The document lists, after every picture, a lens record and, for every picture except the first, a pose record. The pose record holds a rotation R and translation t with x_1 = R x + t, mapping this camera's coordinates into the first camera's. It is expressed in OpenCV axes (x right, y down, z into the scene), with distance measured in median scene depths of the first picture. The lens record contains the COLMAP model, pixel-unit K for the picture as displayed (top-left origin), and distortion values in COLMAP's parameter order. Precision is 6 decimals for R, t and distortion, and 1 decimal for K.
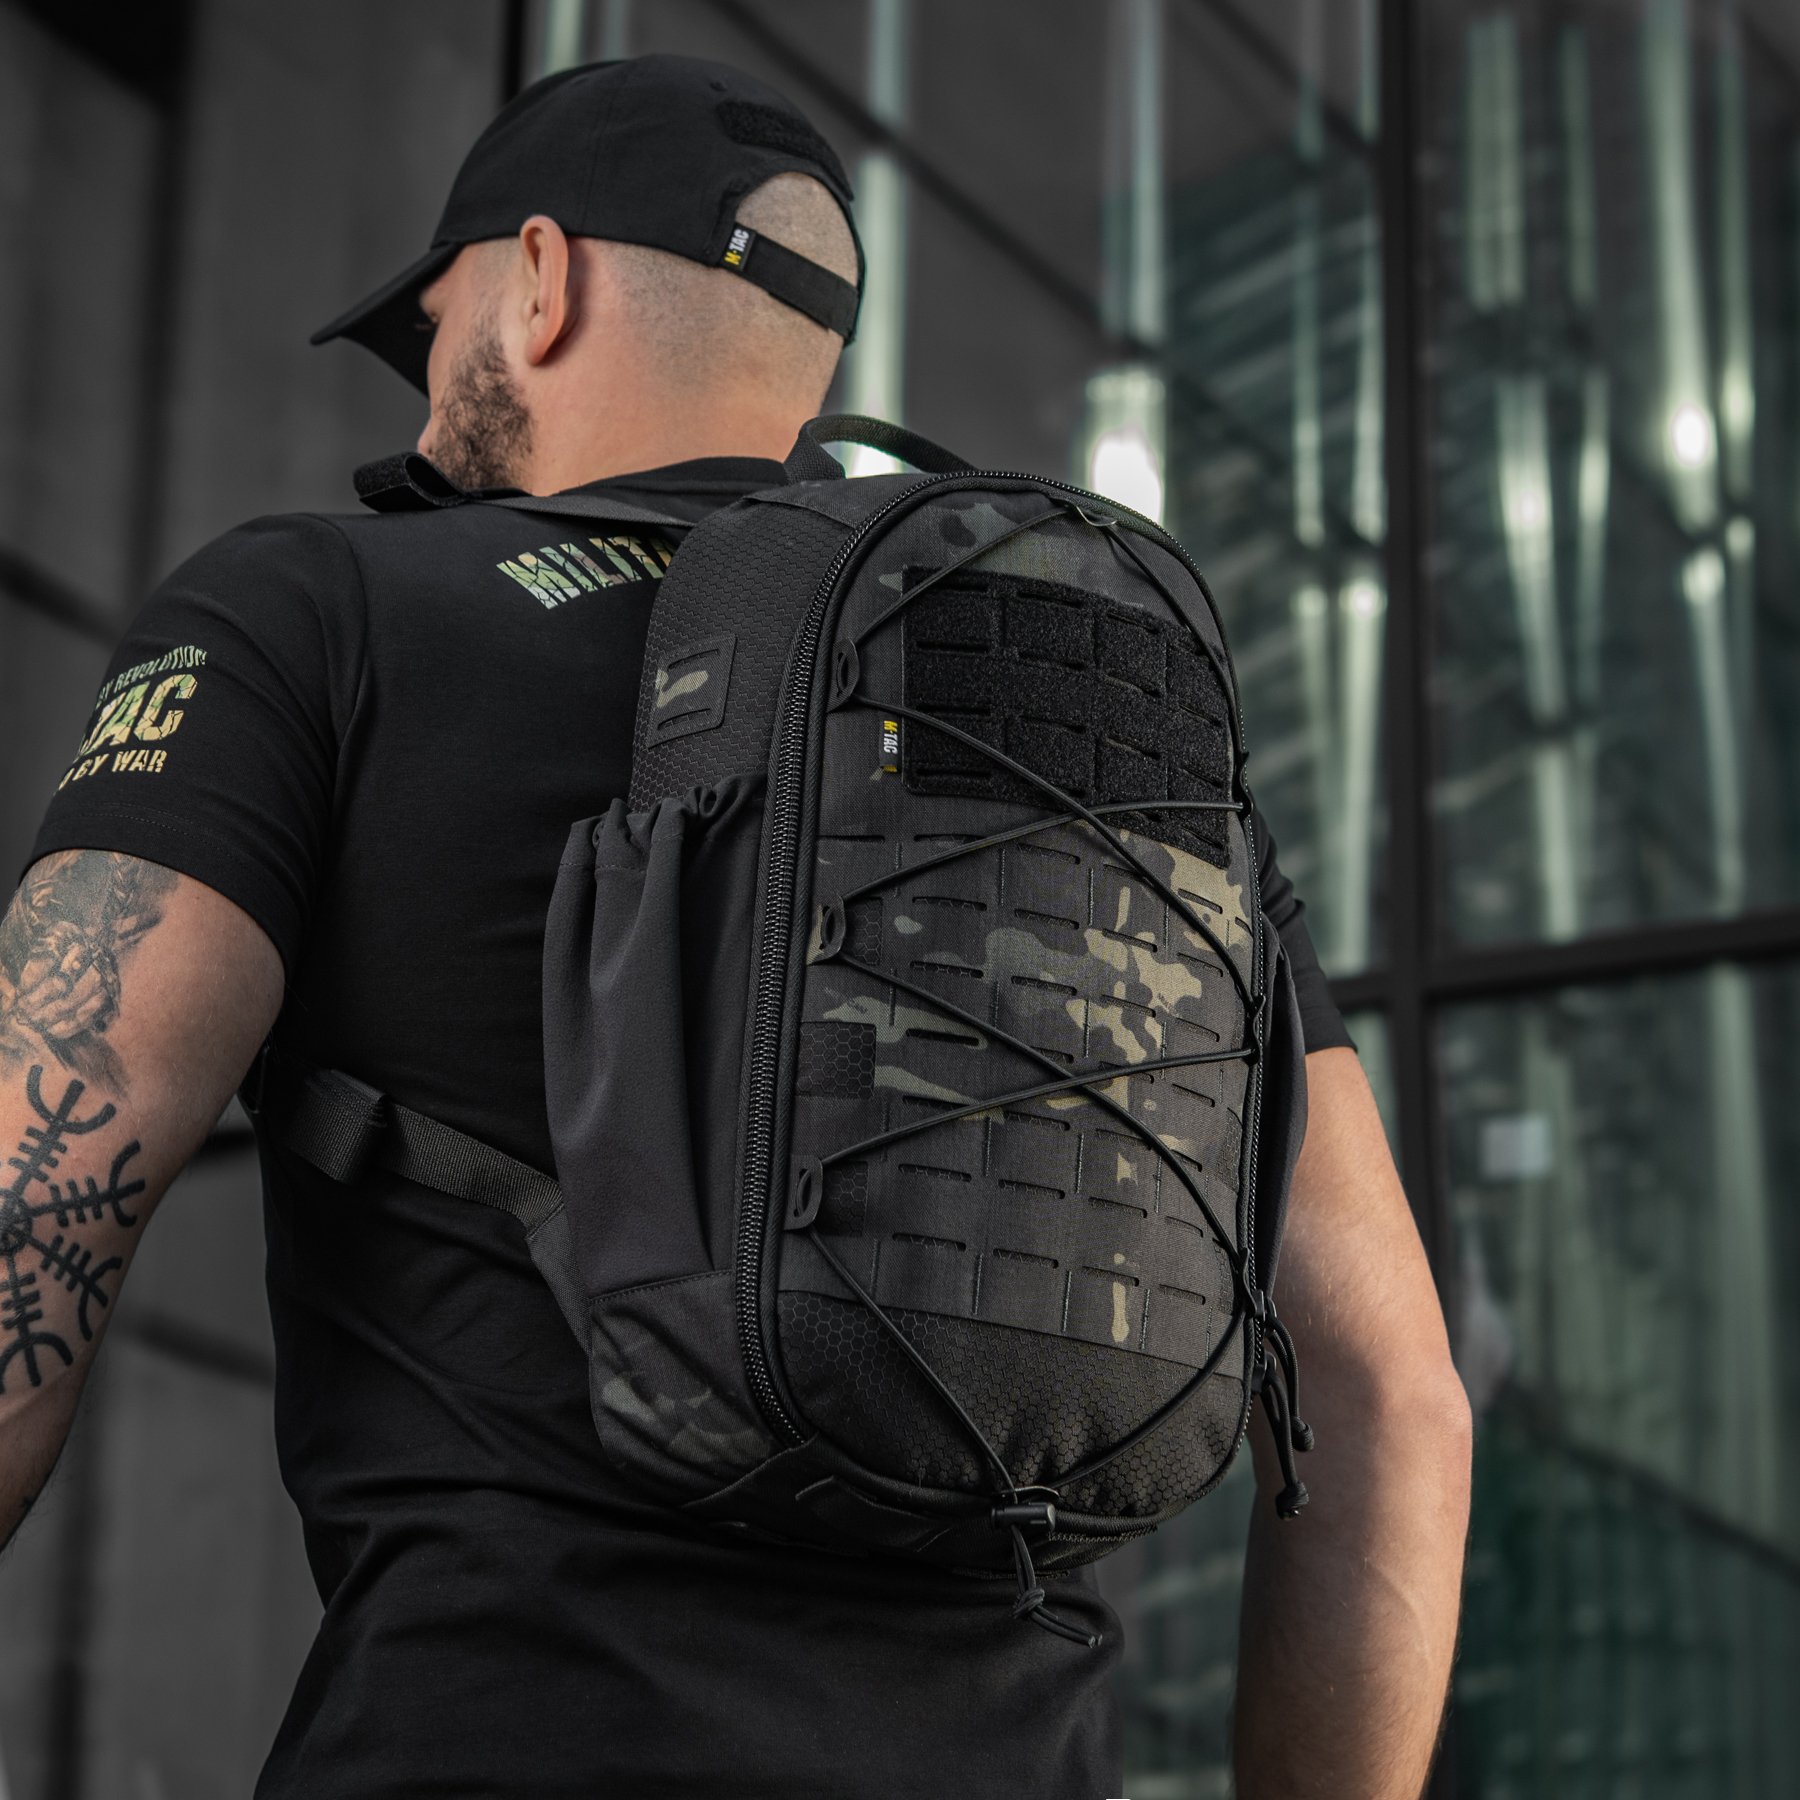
lens RADIAL K [[5163.0, 0, 962.4], [0, 5163.0, 859.0], [0, 0, 1]] dist [0.034389, 0.000000]
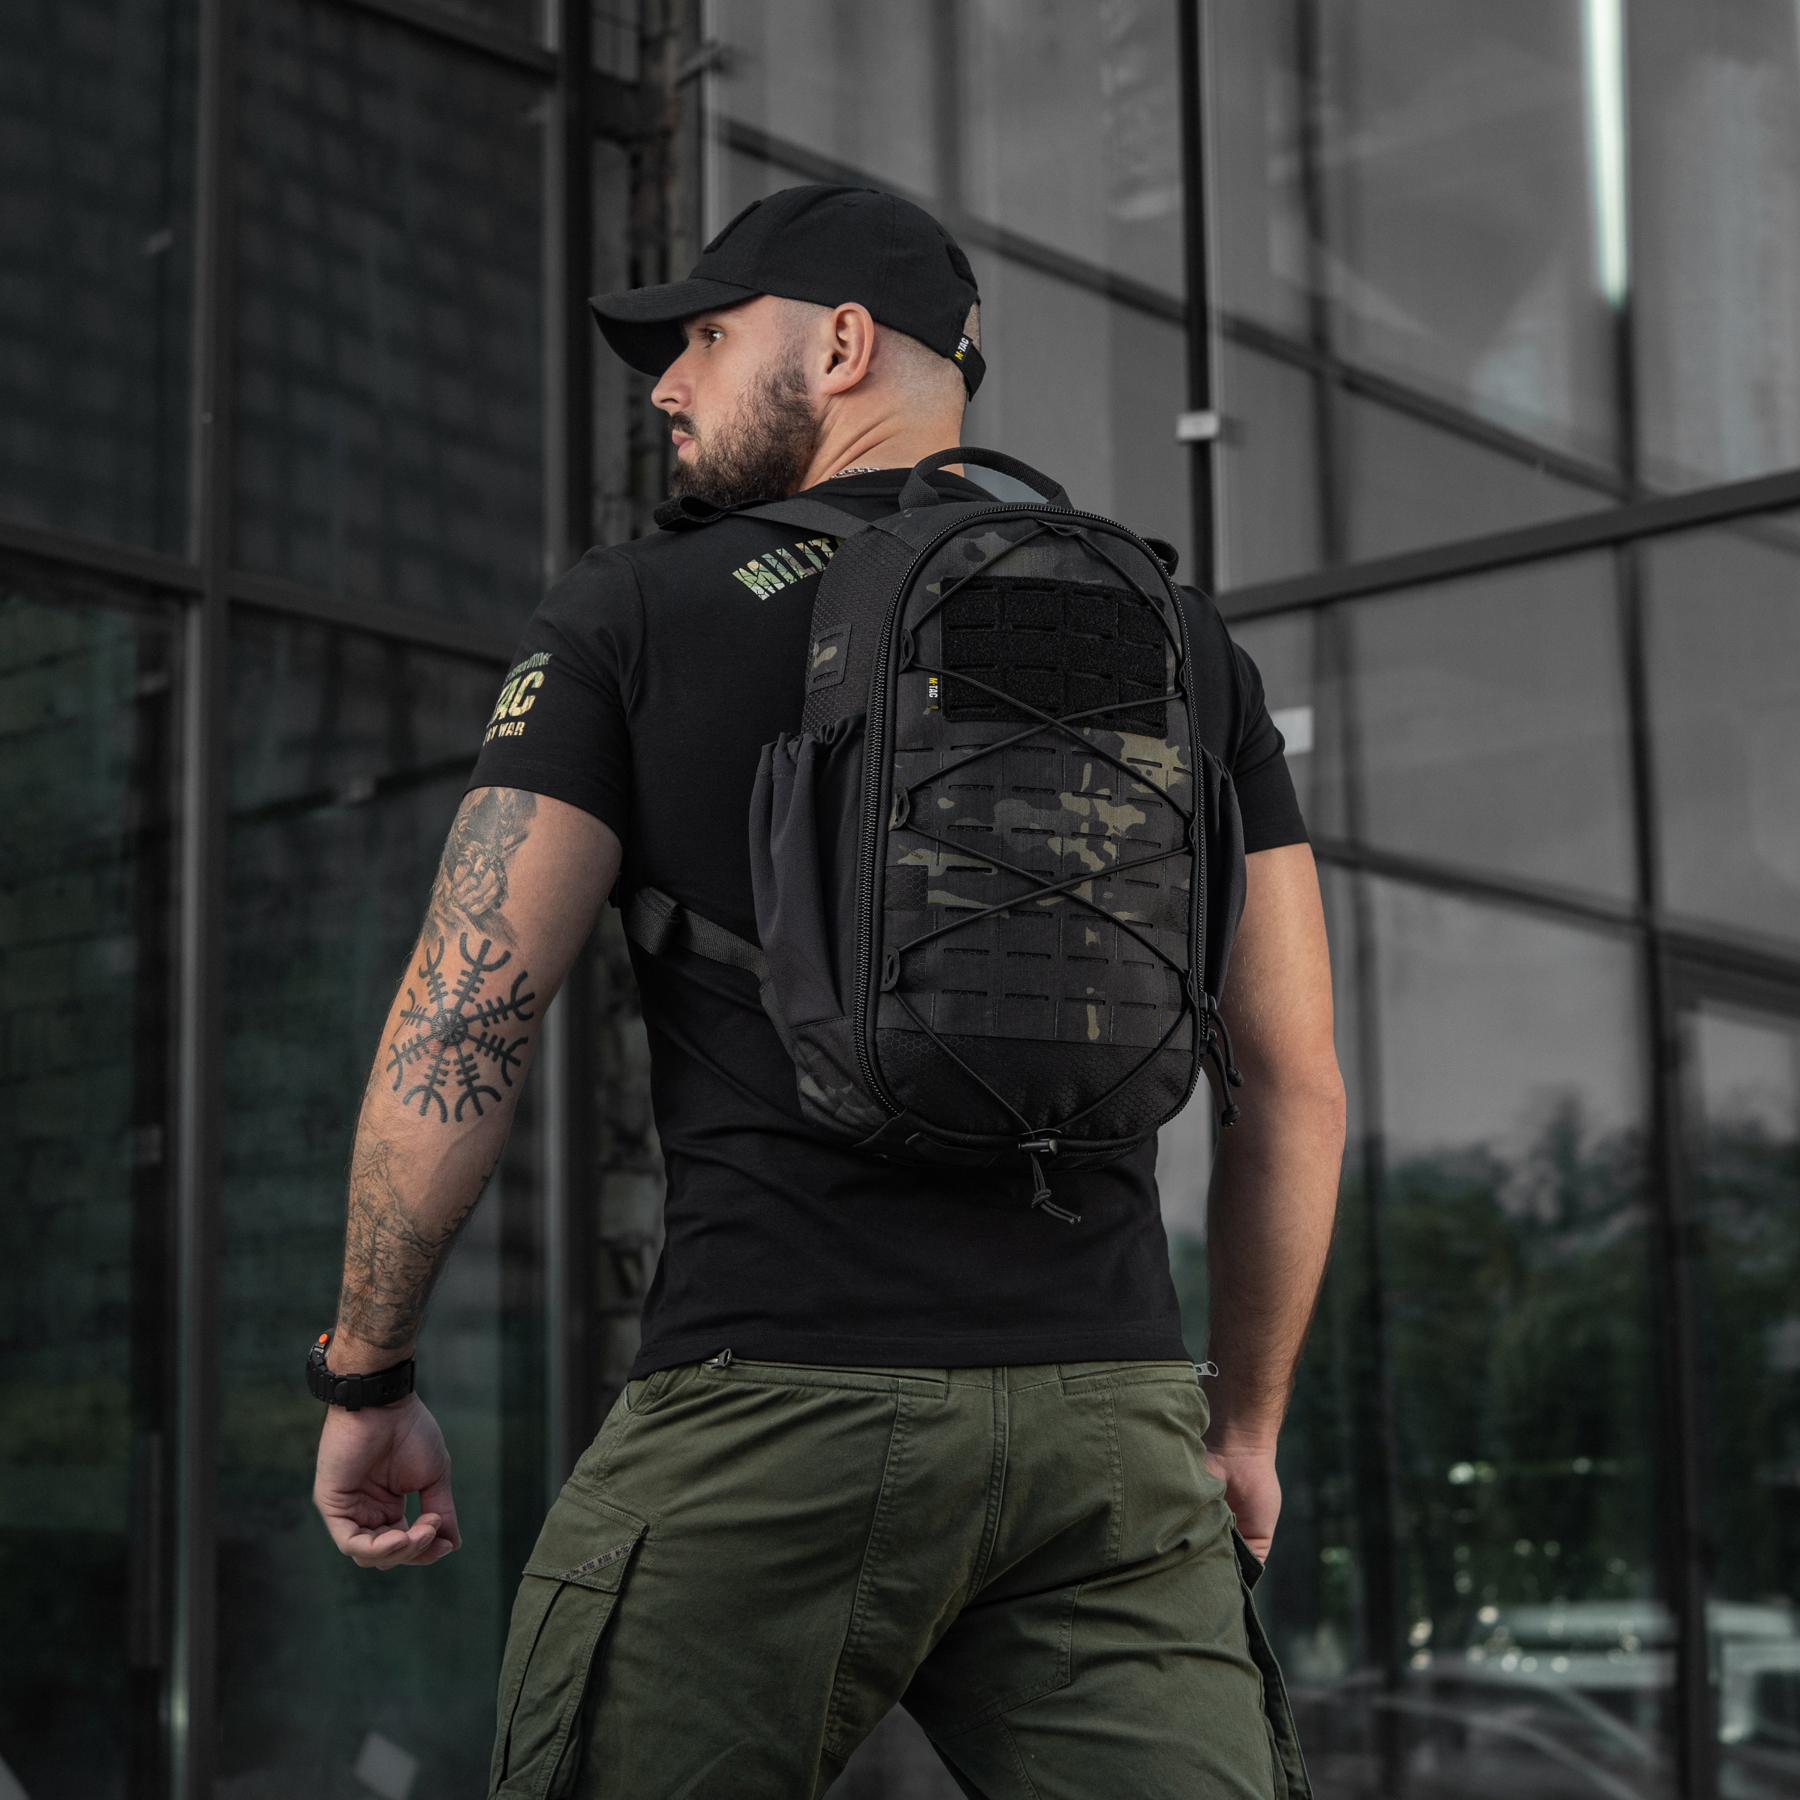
lens RADIAL K [[5163.0, 0, 901.9], [0, 5163.0, 906.6], [0, 0, 1]] dist [0.034389, 0.000000]
pose [[0.967117, -0.057164, -0.247824, 0.385463], [0.093799, 0.985891, 0.138637, -0.186124], [0.236402, -0.157324, 0.958834, -0.612003]]
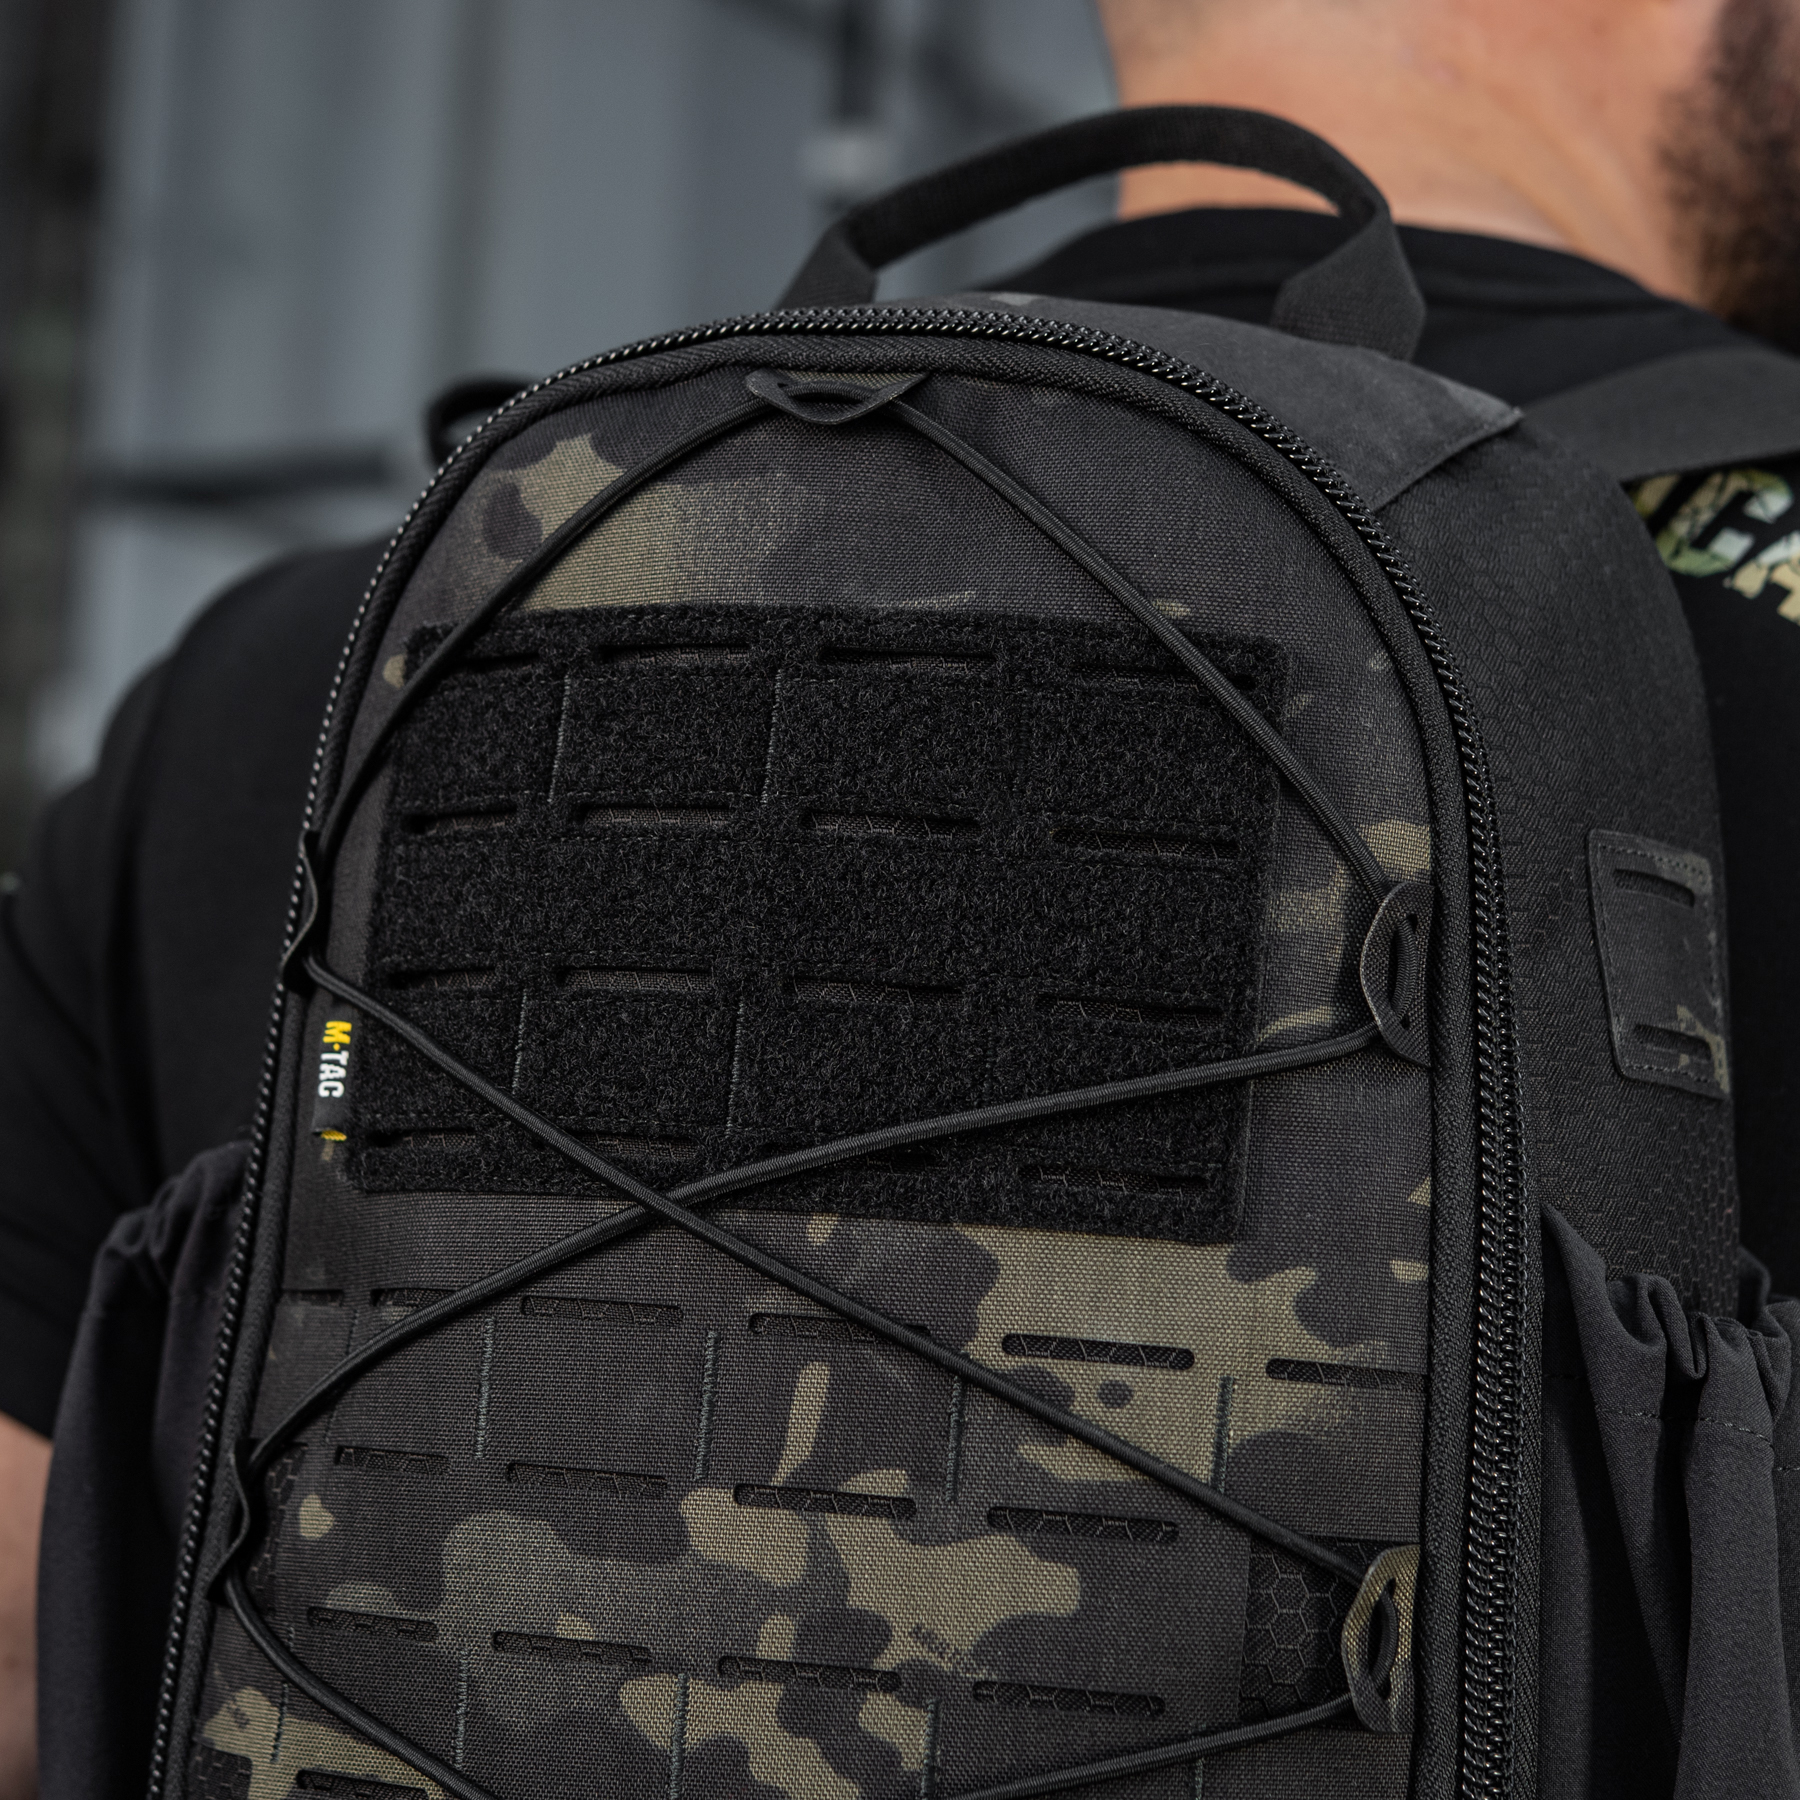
lens RADIAL K [[5163.0, 0, 943.0], [0, 5163.0, 958.6], [0, 0, 1]] dist [0.034389, 0.000000]
pose [[0.549624, -0.066956, -0.832724, 0.375113], [0.194475, 0.979653, 0.049590, -0.043461], [0.812461, -0.189200, 0.551463, 0.804605]]
